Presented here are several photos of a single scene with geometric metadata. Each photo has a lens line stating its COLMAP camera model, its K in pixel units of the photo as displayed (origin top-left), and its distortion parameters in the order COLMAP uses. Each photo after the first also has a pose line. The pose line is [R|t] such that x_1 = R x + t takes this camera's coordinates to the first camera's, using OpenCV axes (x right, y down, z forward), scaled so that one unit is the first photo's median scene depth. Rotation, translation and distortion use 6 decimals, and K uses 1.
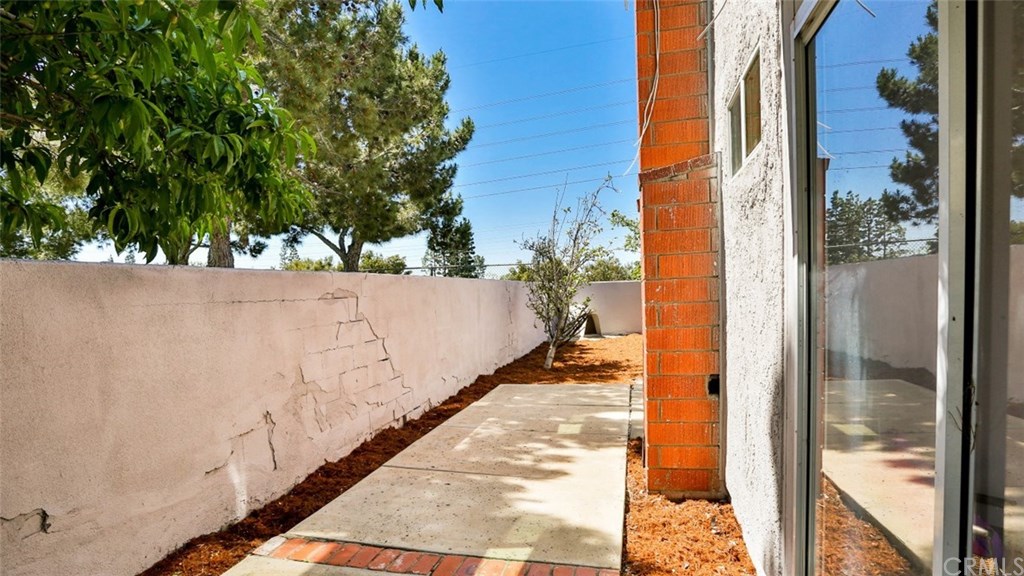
lens RADIAL K [[535.1, 0, 522.3], [0, 535.1, 342.2], [0, 0, 1]] dist [-0.046716, 0.000728]
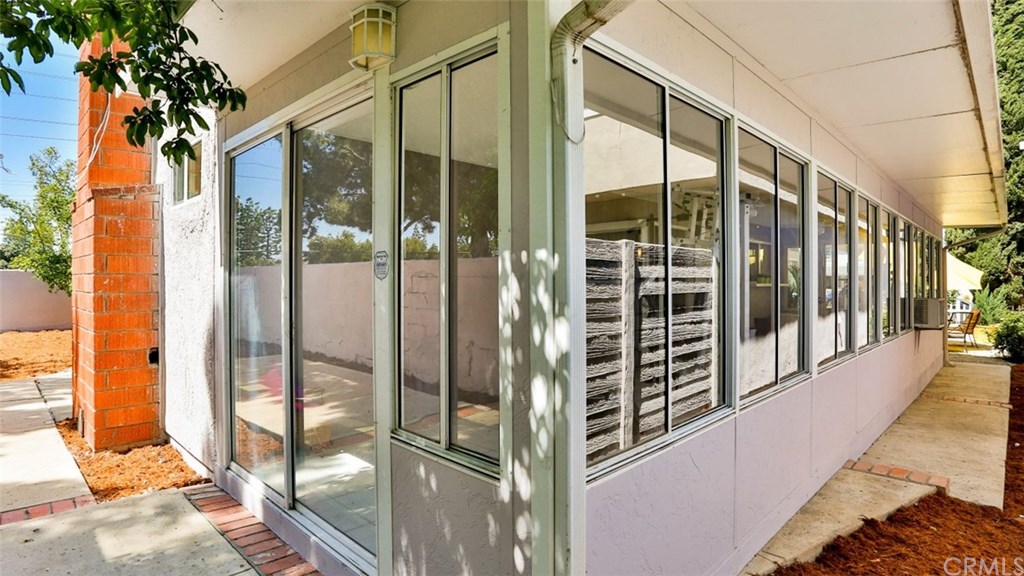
lens RADIAL K [[535.1, 0, 514.7], [0, 535.1, 286.6], [0, 0, 1]] dist [-0.046716, 0.000728]
pose [[0.522677, 0.036641, 0.851743, -0.287136], [0.049722, 0.996065, -0.073362, 0.049500], [-0.851080, 0.080695, 0.518798, -0.454532]]
